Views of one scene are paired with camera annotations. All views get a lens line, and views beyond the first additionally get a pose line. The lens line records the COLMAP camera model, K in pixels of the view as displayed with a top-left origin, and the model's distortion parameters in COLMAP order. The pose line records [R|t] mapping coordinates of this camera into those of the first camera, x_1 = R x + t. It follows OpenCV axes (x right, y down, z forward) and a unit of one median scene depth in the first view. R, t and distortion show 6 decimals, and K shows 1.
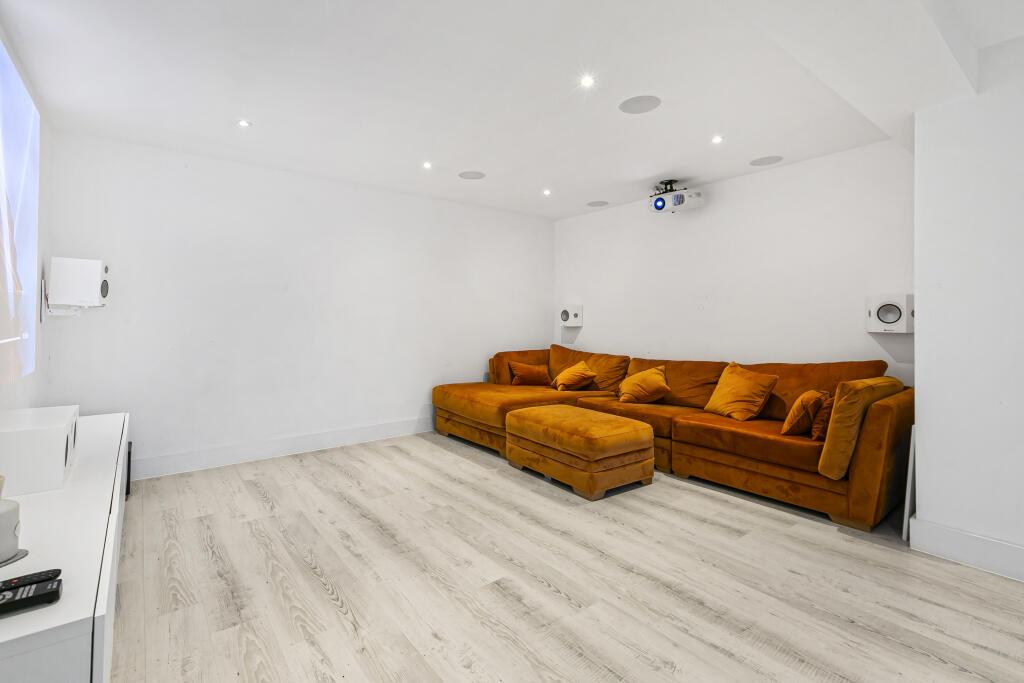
lens RADIAL K [[463.3, 0, 510.3], [0, 463.3, 319.4], [0, 0, 1]] dist [0.000283, 0.000285]
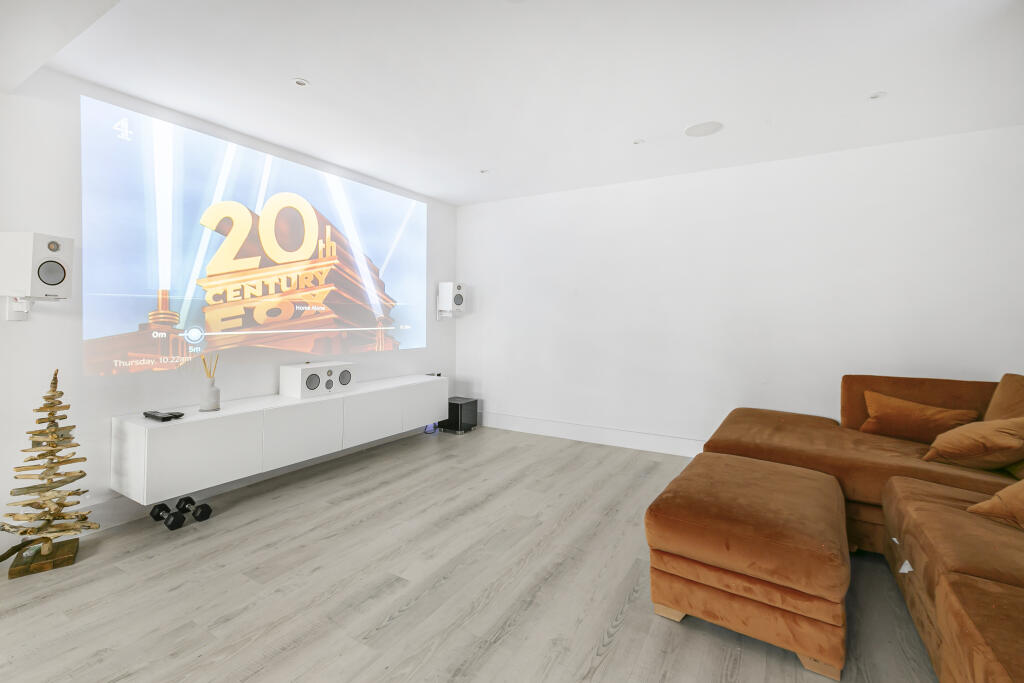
lens RADIAL K [[463.3, 0, 510.3], [0, 463.3, 319.4], [0, 0, 1]] dist [0.000283, 0.000285]
pose [[0.353893, 0.003158, -0.935281, 0.845355], [-0.011687, 0.999931, -0.001046, 0.002499], [0.935213, 0.011301, 0.353905, 0.733551]]
